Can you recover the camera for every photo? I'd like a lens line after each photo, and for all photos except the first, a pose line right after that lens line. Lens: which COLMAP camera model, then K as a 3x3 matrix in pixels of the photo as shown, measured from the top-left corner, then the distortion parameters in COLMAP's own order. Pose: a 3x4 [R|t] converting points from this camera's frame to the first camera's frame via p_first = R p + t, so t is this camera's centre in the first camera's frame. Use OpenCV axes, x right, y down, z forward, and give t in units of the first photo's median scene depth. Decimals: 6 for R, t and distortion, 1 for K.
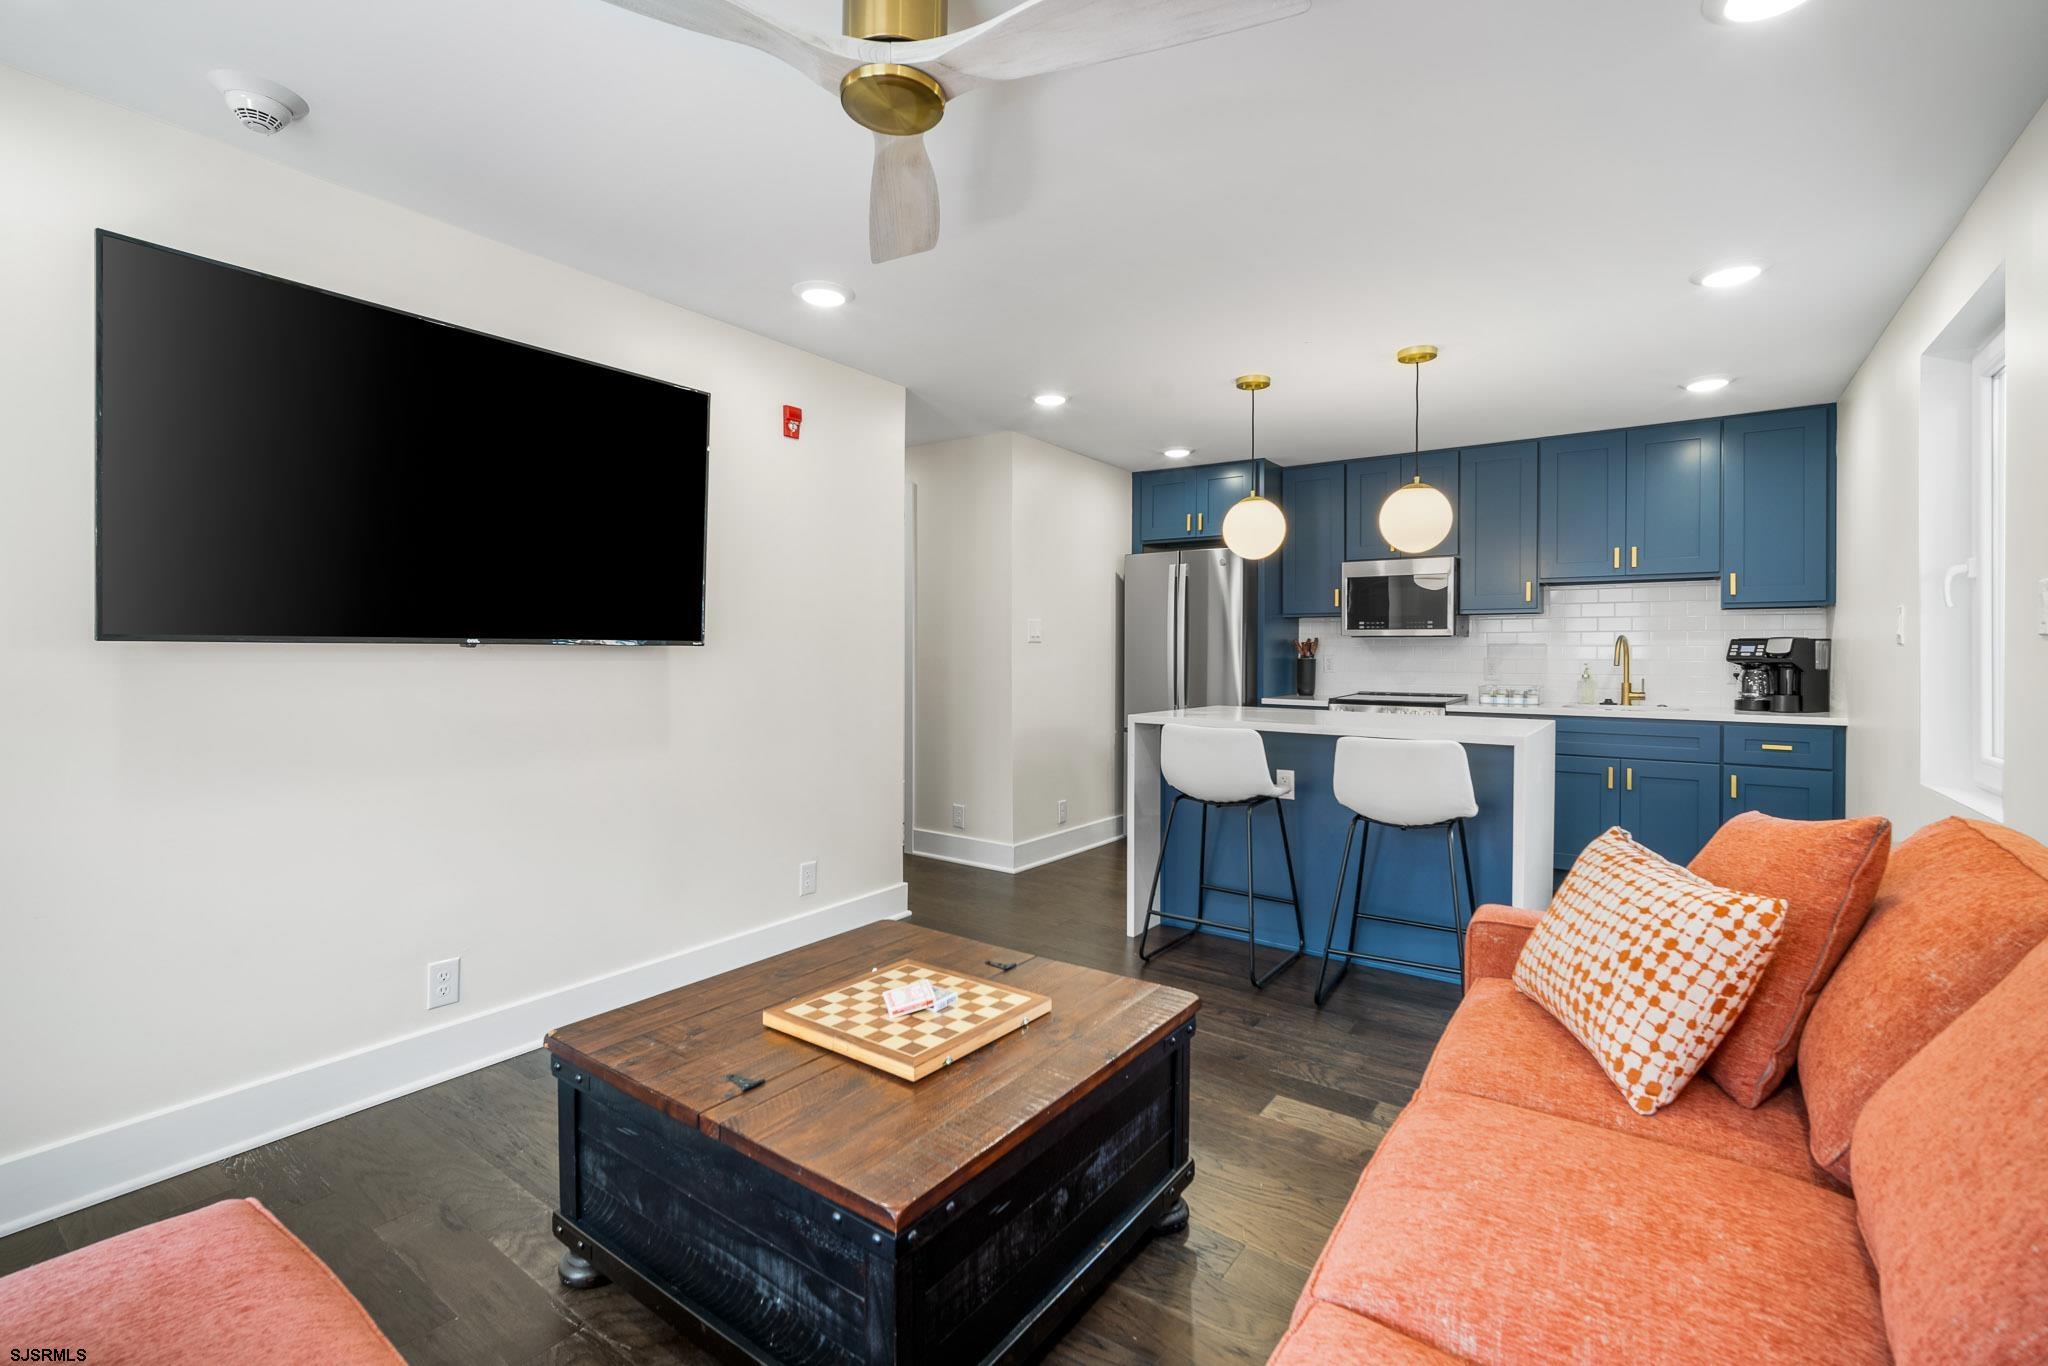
lens RADIAL K [[907.2, 0, 1021.3], [0, 907.2, 649.2], [0, 0, 1]] dist [-0.016495, 0.007006]
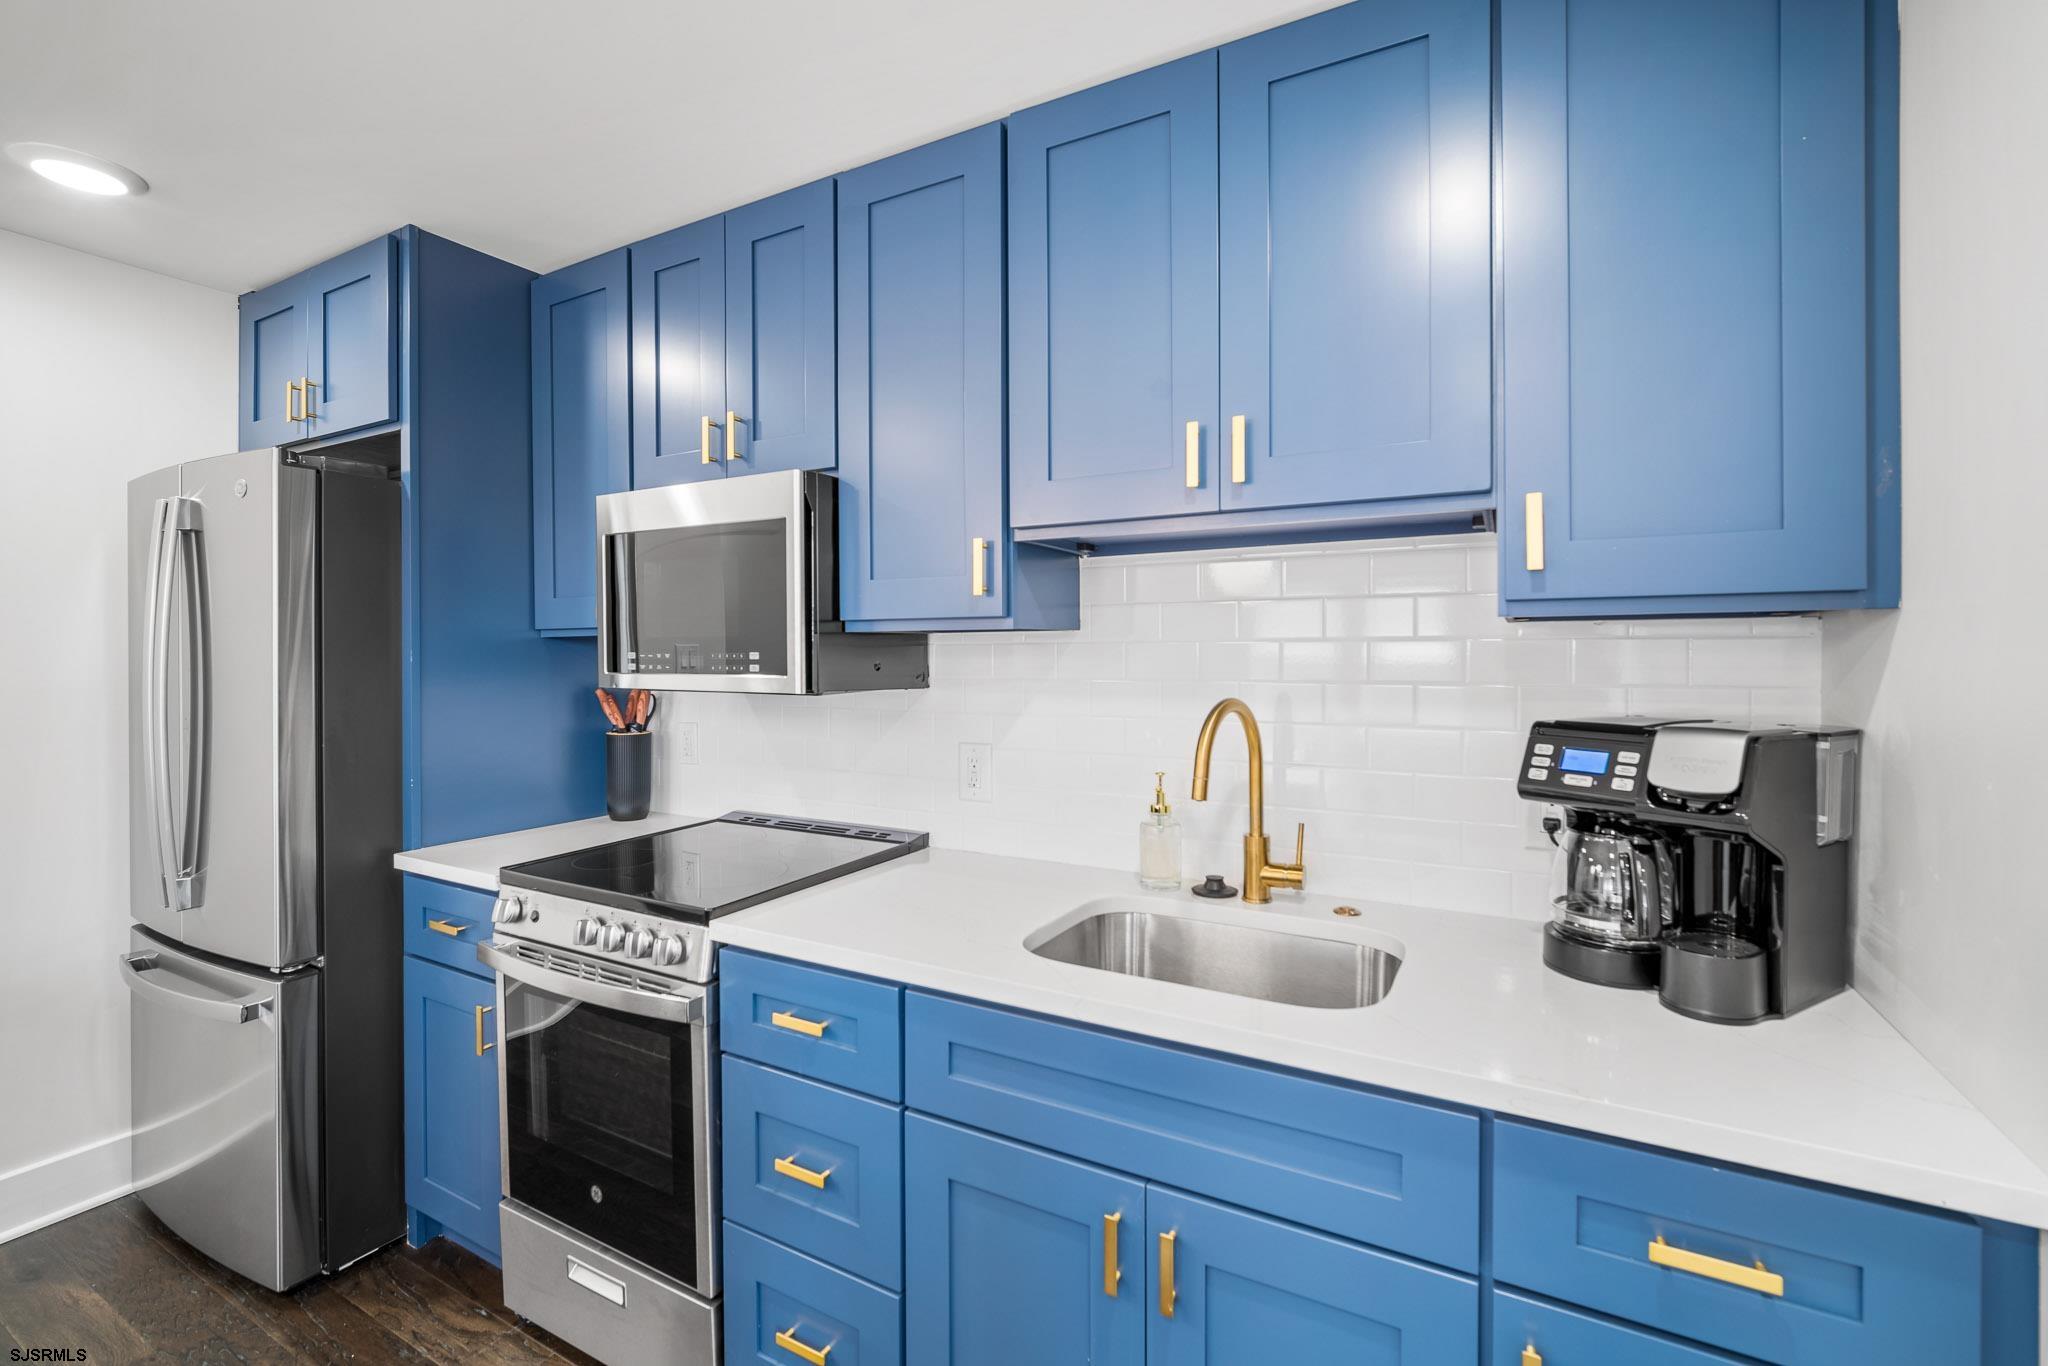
lens RADIAL K [[907.2, 0, 1021.3], [0, 907.2, 649.2], [0, 0, 1]] dist [-0.016495, 0.007006]
pose [[0.992661, -0.003002, 0.120892, 0.591189], [0.003526, 0.999985, -0.004120, -0.034898], [-0.120878, 0.004516, 0.992657, 0.732401]]
